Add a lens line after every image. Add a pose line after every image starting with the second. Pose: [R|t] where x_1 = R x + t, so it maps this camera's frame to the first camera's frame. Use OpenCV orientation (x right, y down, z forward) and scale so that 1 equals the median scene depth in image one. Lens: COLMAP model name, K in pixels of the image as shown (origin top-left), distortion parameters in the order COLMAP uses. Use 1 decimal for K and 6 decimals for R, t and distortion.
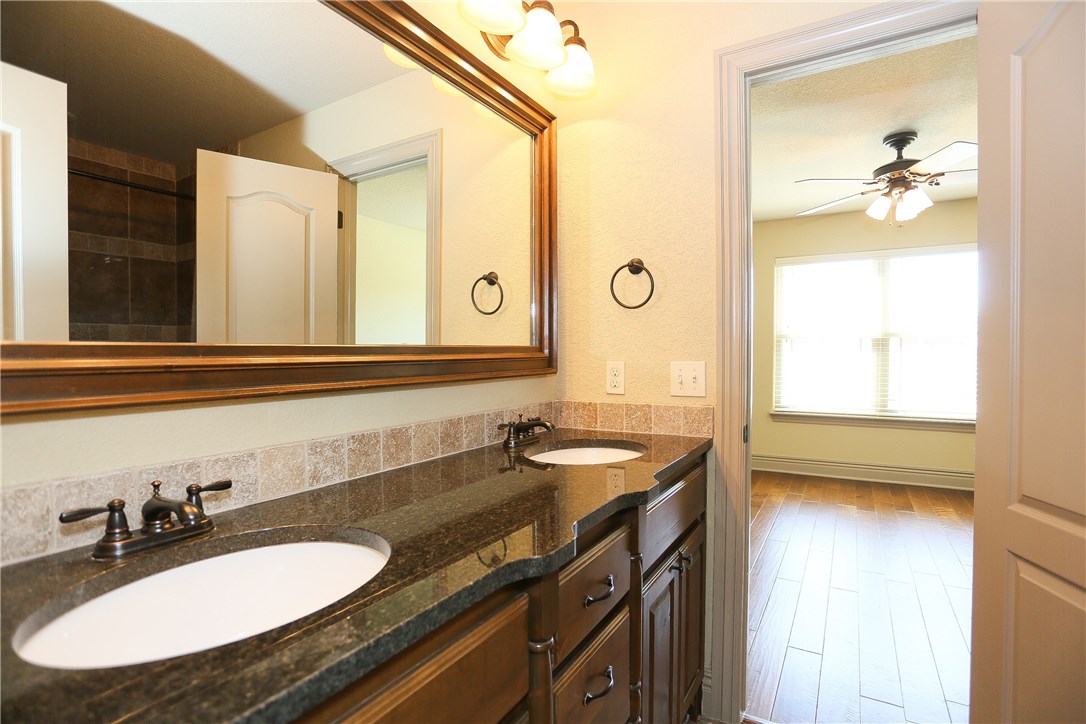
lens RADIAL K [[524.2, 0, 543.4], [0, 524.2, 364.9], [0, 0, 1]] dist [-0.065459, 0.026251]
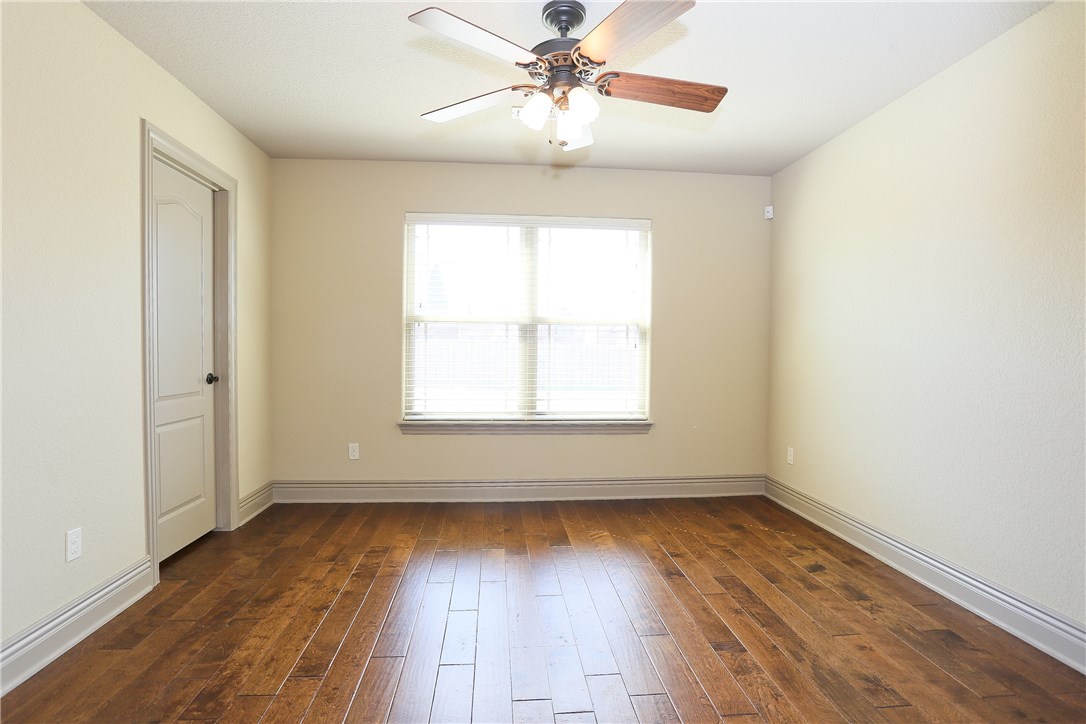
lens RADIAL K [[524.2, 0, 548.0], [0, 524.2, 360.4], [0, 0, 1]] dist [-0.065459, 0.026251]
pose [[0.803463, -0.003502, 0.595345, 0.196804], [0.003545, 0.999993, 0.001097, 0.005392], [-0.595344, 0.001229, 0.803470, 0.326795]]
